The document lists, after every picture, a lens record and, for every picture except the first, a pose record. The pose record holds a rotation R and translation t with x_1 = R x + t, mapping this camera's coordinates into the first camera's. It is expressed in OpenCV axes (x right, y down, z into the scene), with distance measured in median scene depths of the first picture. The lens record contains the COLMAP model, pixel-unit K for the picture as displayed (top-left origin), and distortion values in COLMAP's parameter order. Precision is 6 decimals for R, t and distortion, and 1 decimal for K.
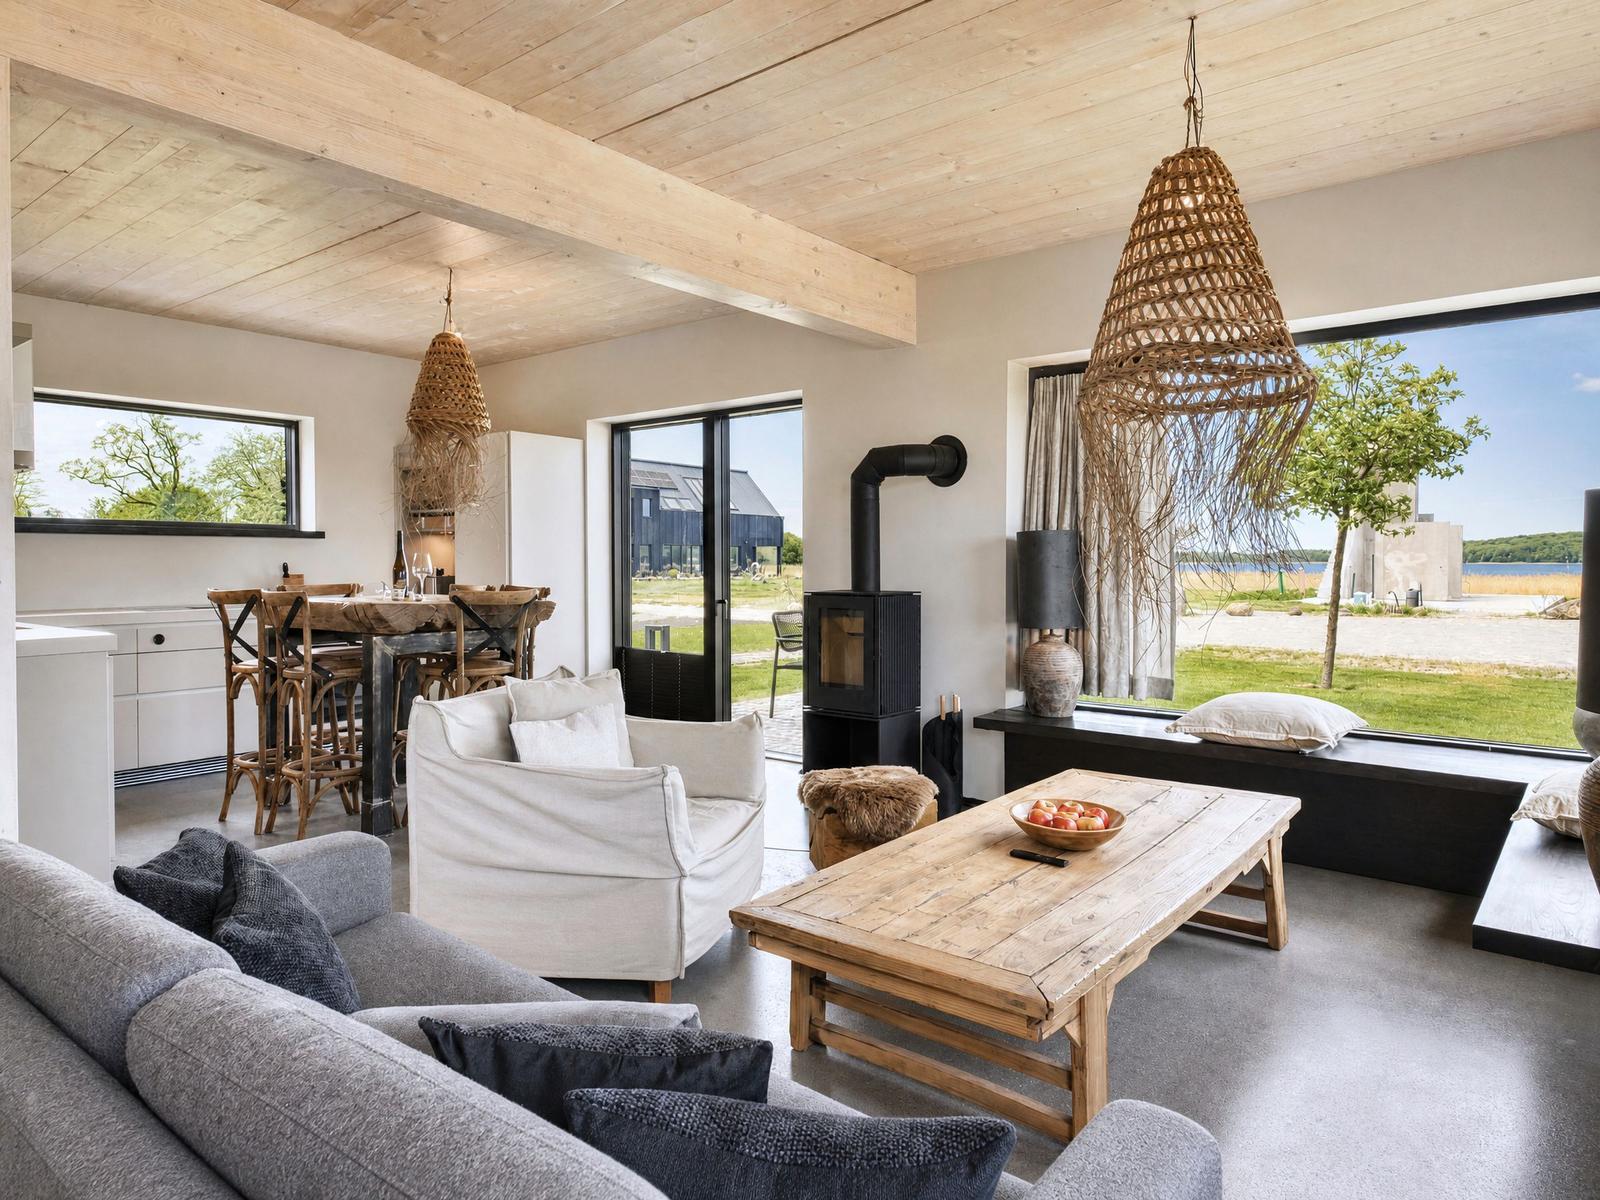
lens RADIAL K [[985.1, 0, 802.0], [0, 985.1, 565.4], [0, 0, 1]] dist [0.075807, -0.001286]
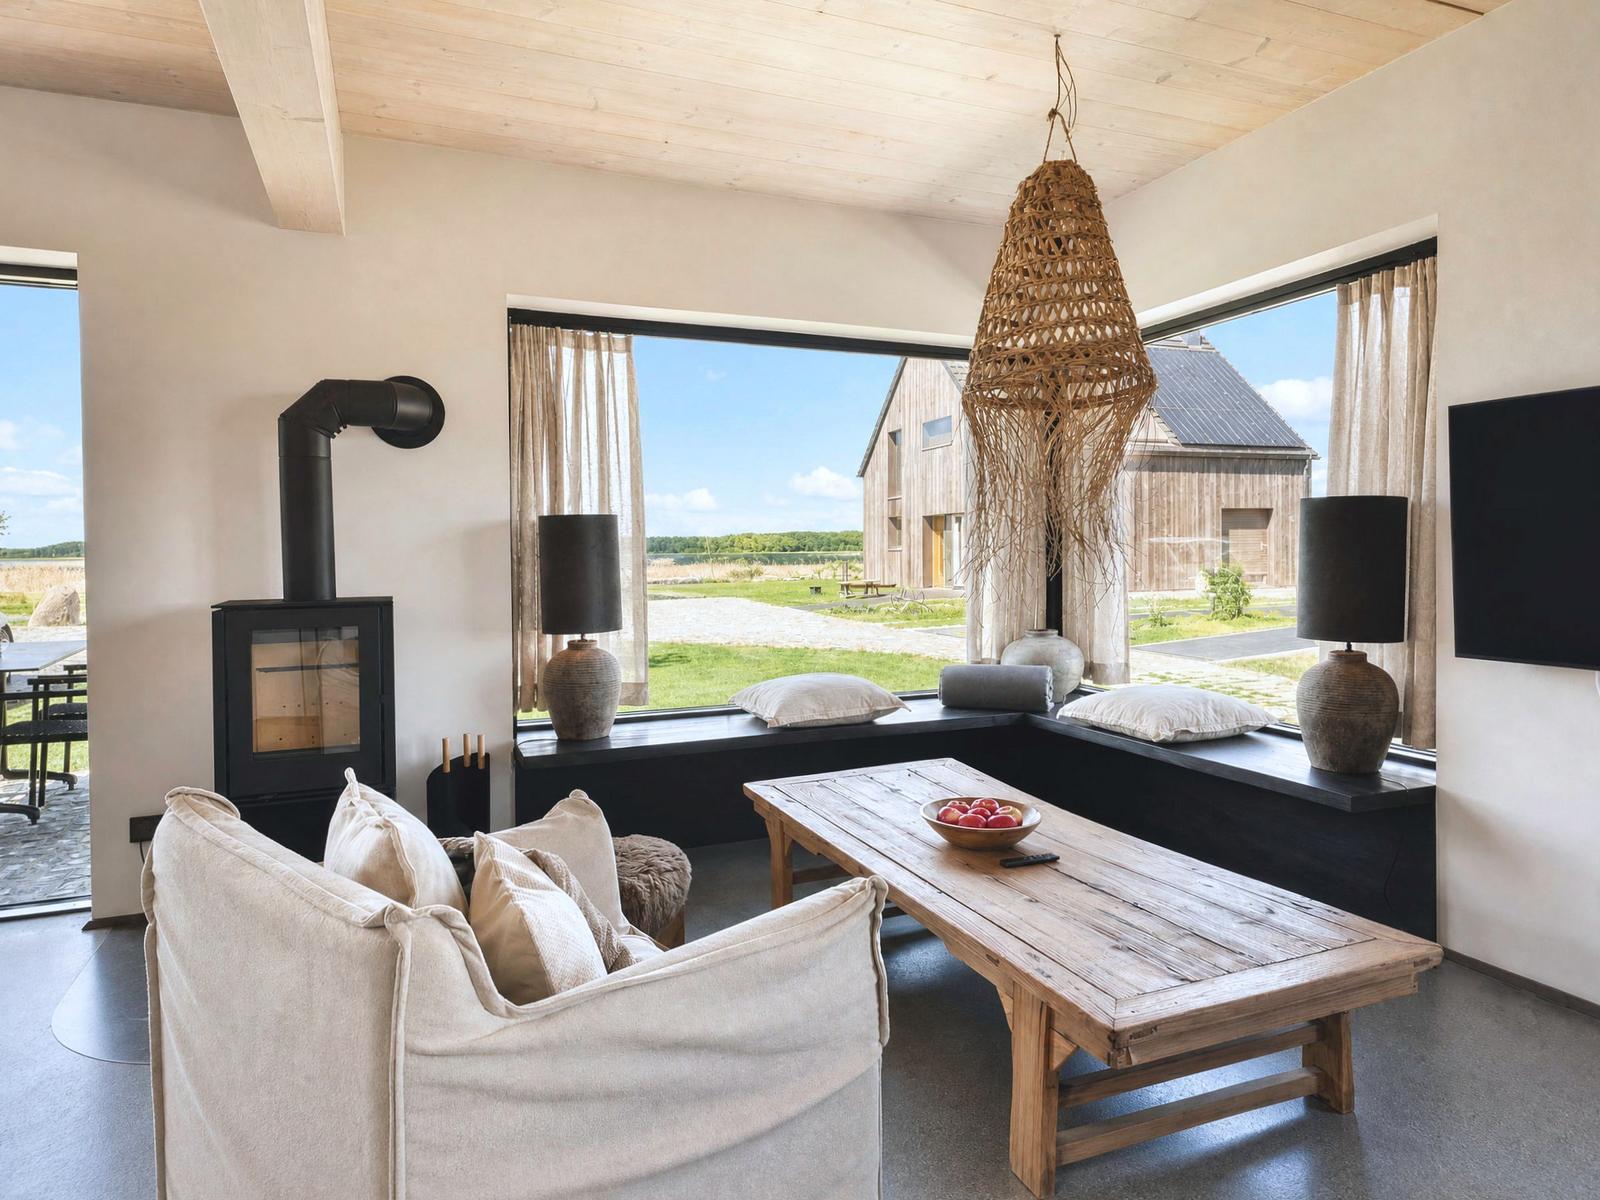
lens RADIAL K [[991.3, 0, 796.8], [0, 991.3, 574.3], [0, 0, 1]] dist [0.002151, -0.001070]
pose [[0.472424, -0.028129, 0.880923, -0.408229], [0.007669, 0.999584, 0.027805, -0.005871], [-0.881338, -0.006380, 0.472443, 0.457402]]
